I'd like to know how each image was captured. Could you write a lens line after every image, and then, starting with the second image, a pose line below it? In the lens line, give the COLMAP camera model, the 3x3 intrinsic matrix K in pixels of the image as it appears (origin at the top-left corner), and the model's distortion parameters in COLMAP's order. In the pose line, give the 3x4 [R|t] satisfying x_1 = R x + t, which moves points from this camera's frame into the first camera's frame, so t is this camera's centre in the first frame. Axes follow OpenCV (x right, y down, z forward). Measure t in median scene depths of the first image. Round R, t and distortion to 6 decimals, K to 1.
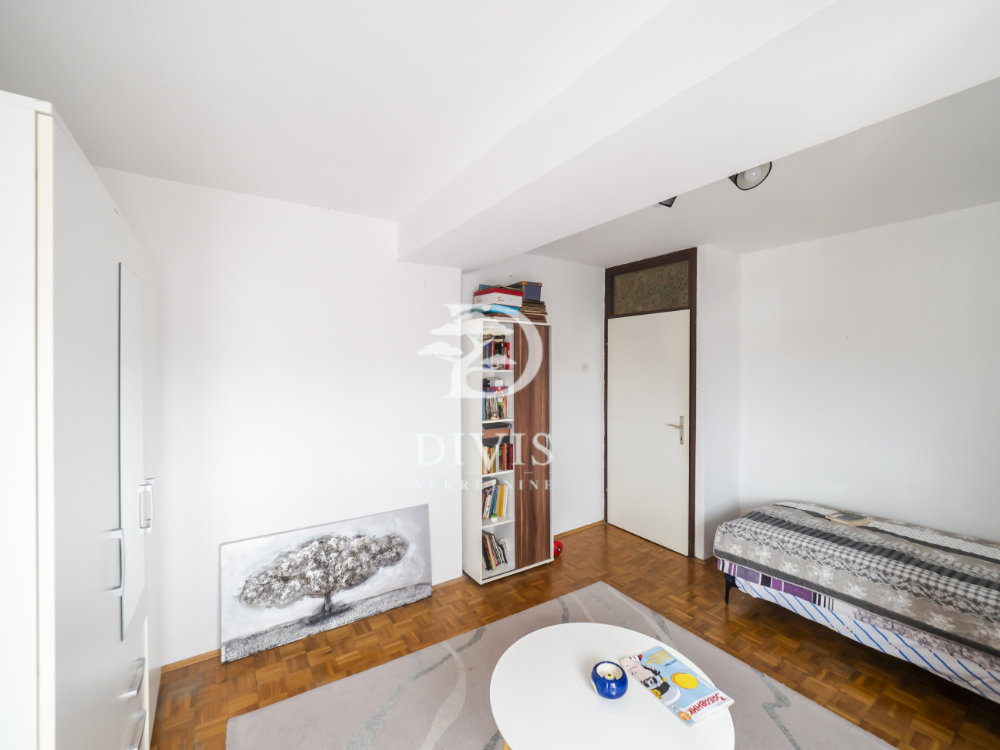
lens RADIAL K [[426.8, 0, 485.4], [0, 426.8, 372.3], [0, 0, 1]] dist [-0.013887, 0.003208]
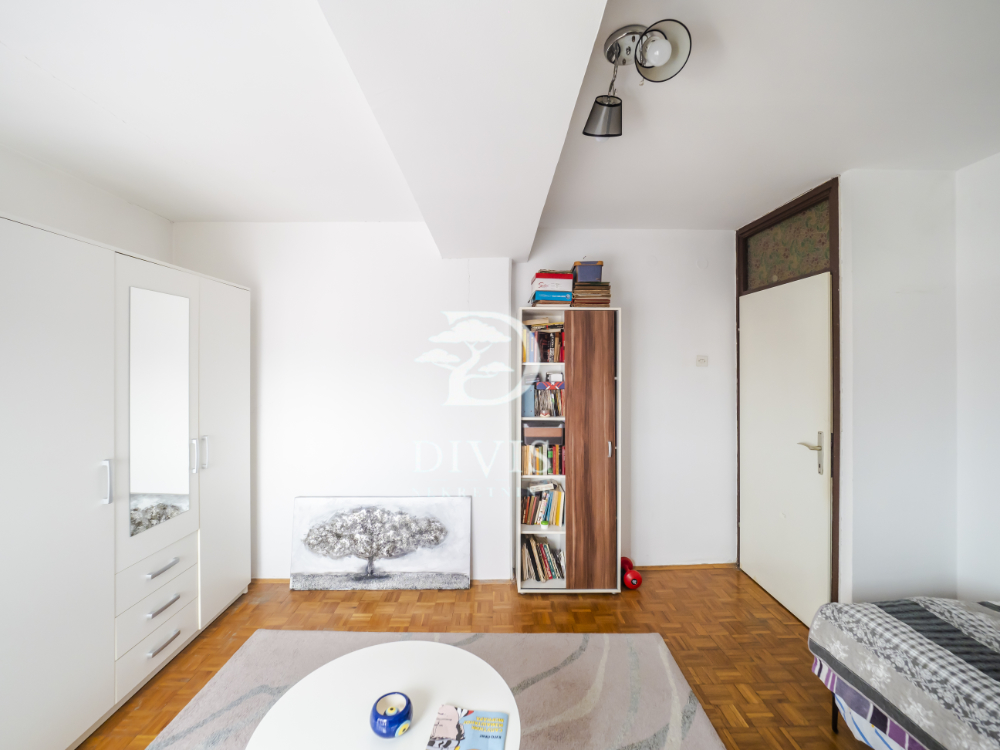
lens RADIAL K [[426.8, 0, 496.3], [0, 426.8, 365.4], [0, 0, 1]] dist [-0.013887, 0.003208]
pose [[0.842503, 0.003776, -0.538678, 0.482386], [-0.010478, 0.999901, -0.009380, 0.012107], [0.538589, 0.013547, 0.842459, 0.197587]]
